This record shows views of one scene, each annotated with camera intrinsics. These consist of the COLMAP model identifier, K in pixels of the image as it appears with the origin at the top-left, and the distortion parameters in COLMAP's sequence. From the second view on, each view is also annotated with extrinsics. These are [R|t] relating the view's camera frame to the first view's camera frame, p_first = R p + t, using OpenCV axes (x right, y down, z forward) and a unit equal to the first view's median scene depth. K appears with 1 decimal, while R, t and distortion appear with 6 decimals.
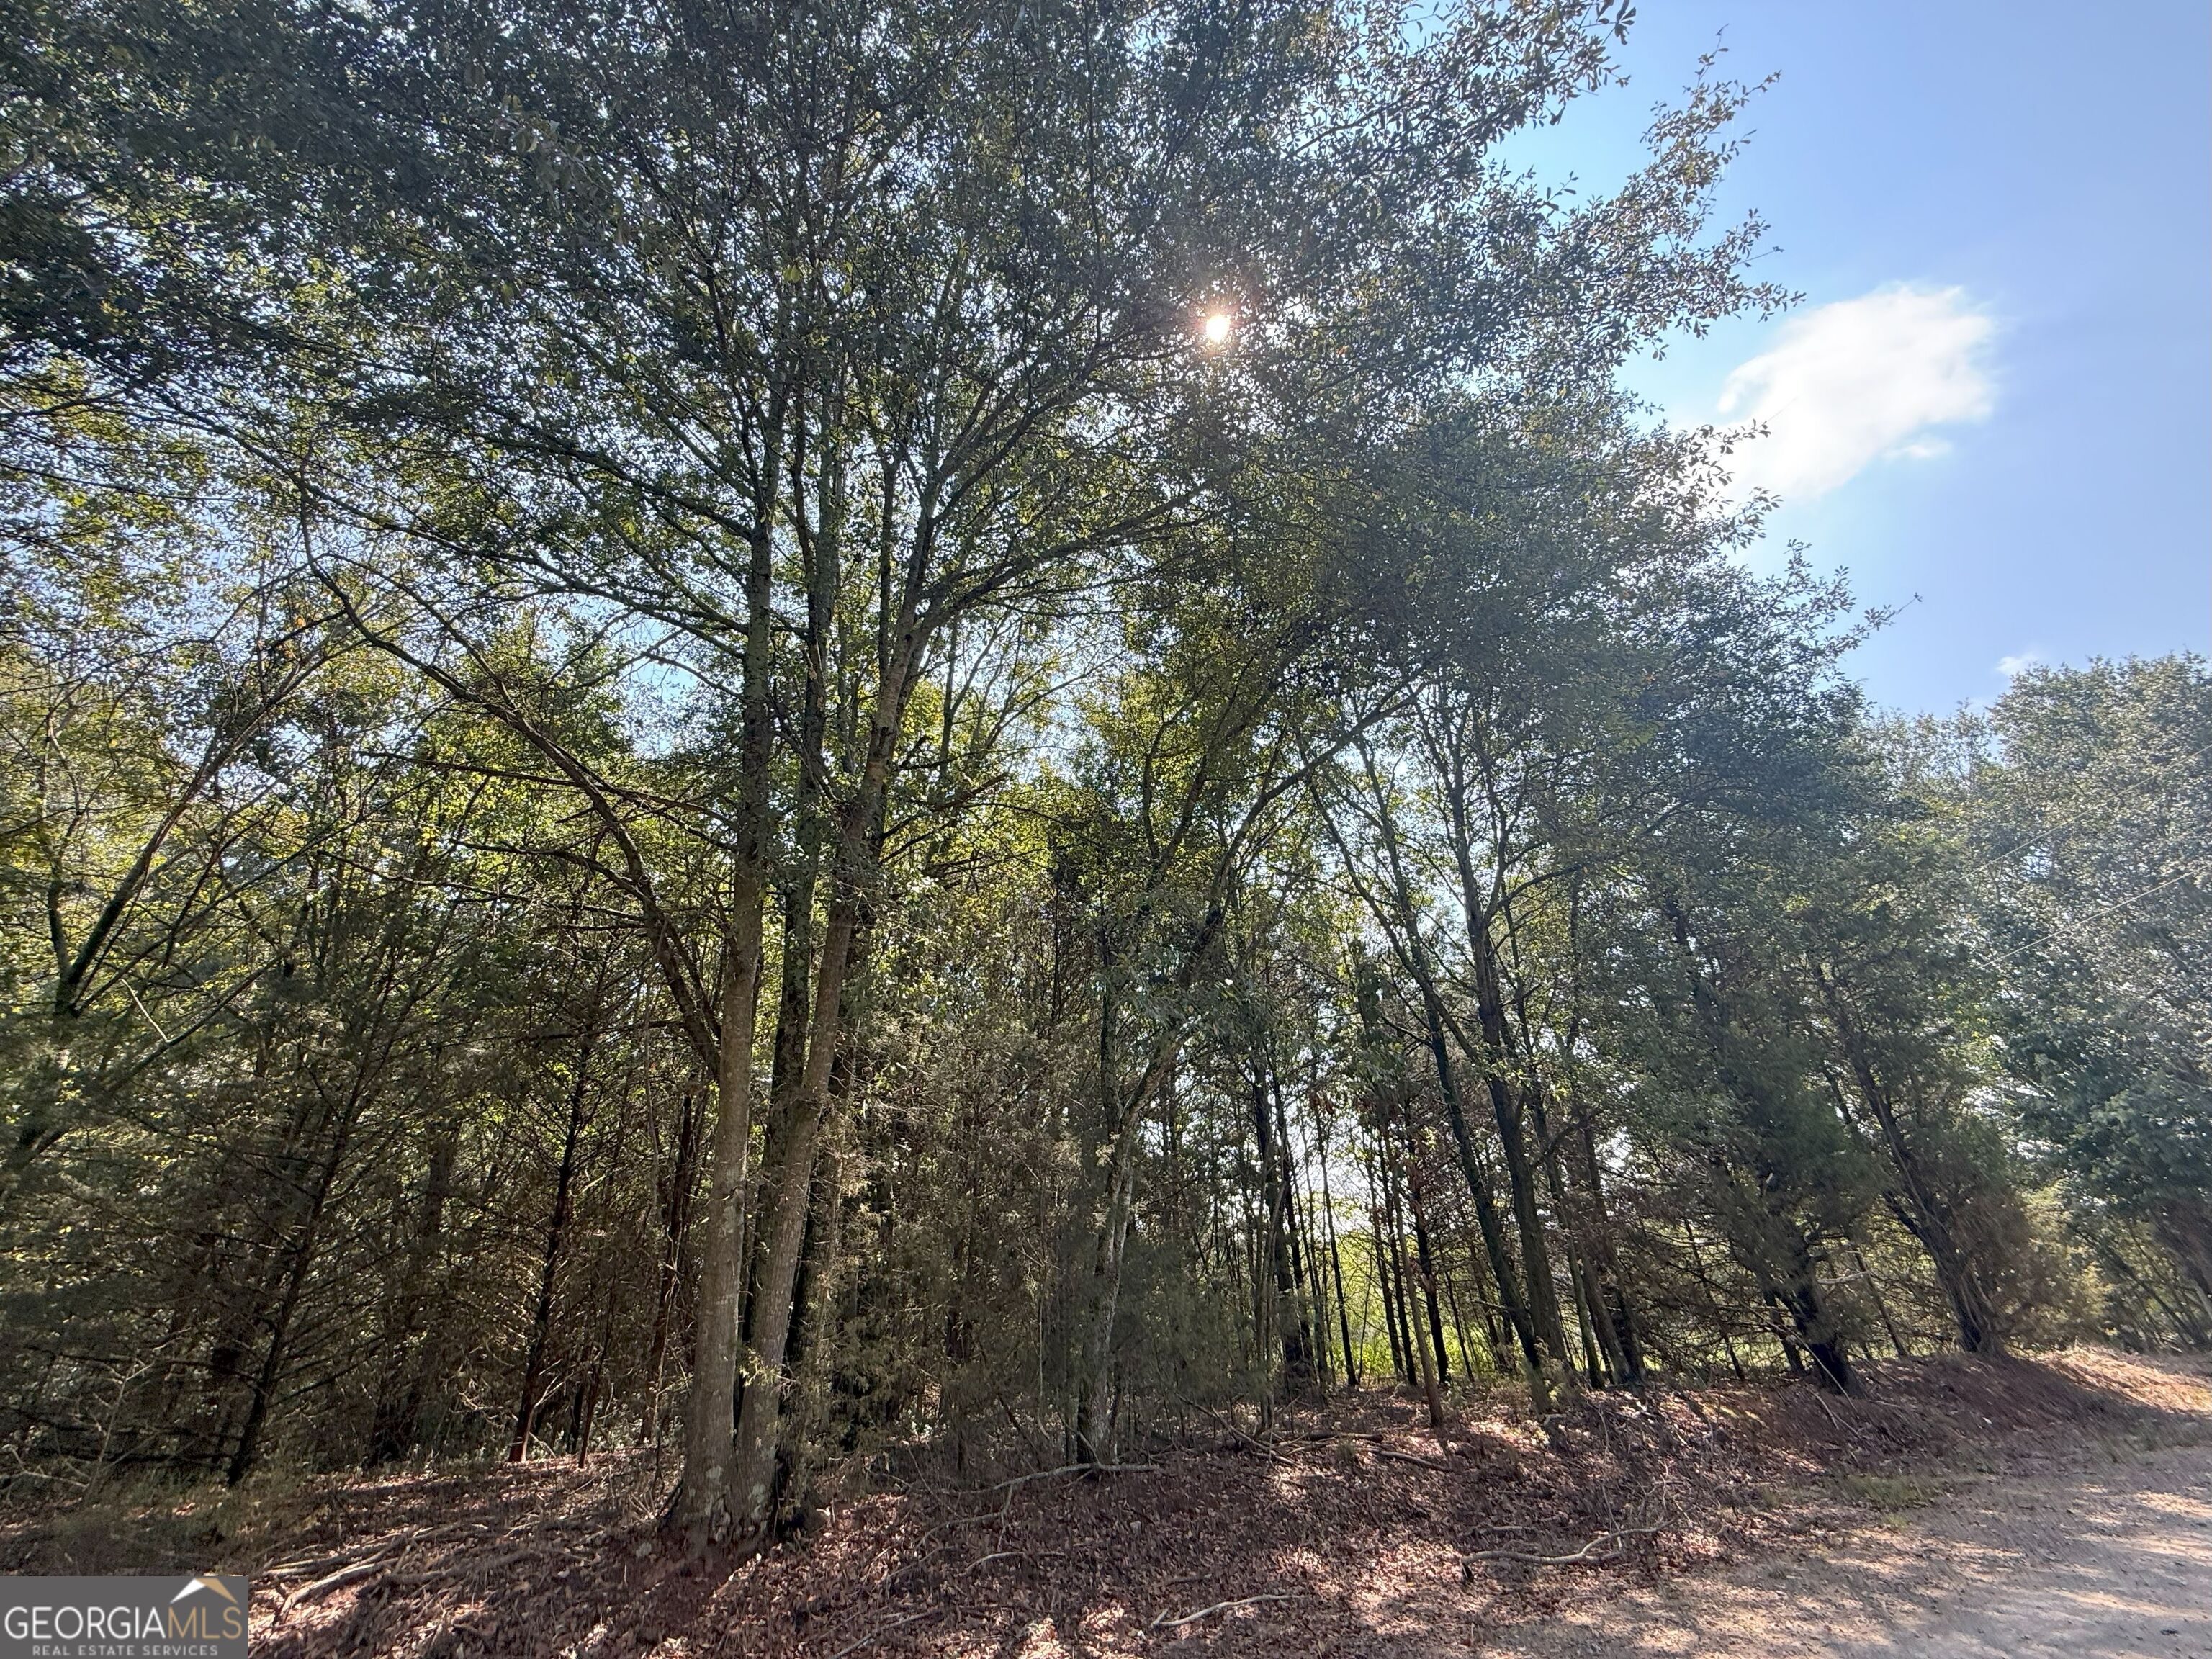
lens RADIAL K [[876.6, 0, 1122.7], [0, 876.6, 833.1], [0, 0, 1]] dist [0.003124, -0.000109]
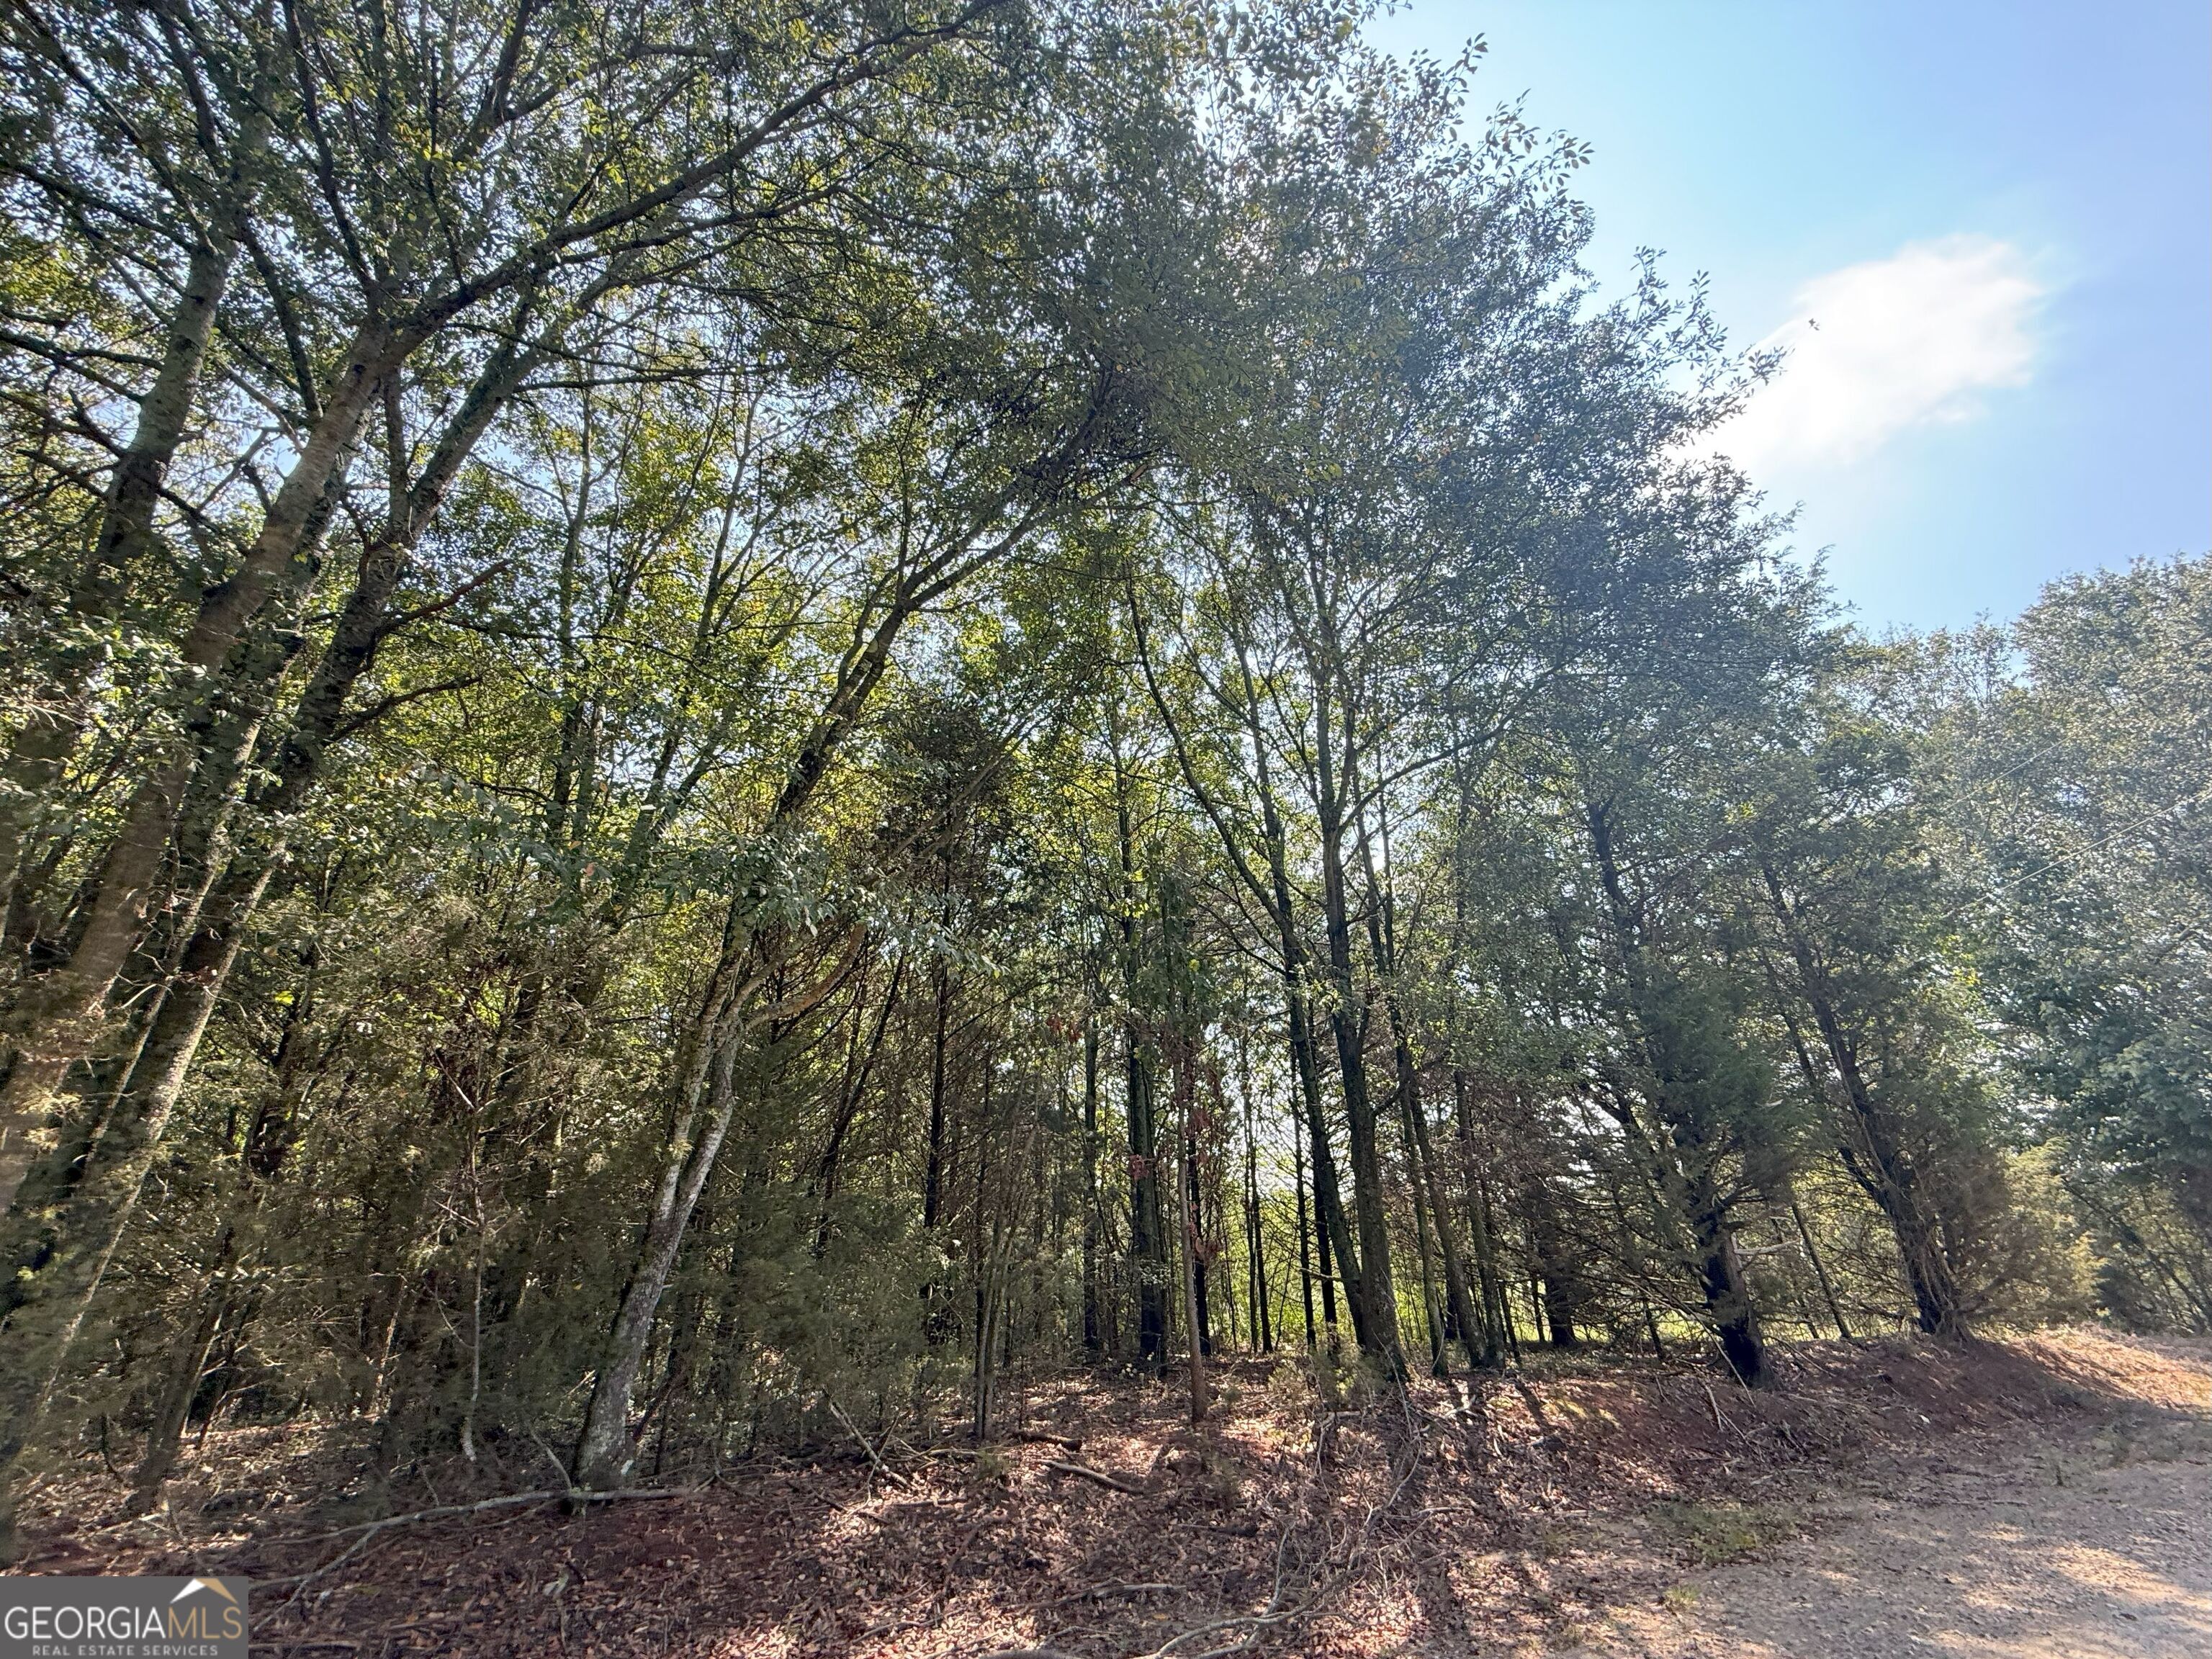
lens RADIAL K [[876.6, 0, 1122.7], [0, 876.6, 833.1], [0, 0, 1]] dist [0.003124, -0.000109]
pose [[0.999598, 0.000408, -0.028347, 0.184766], [0.000752, 0.999164, 0.040882, 0.060145], [0.028340, -0.040887, 0.998762, 0.128080]]
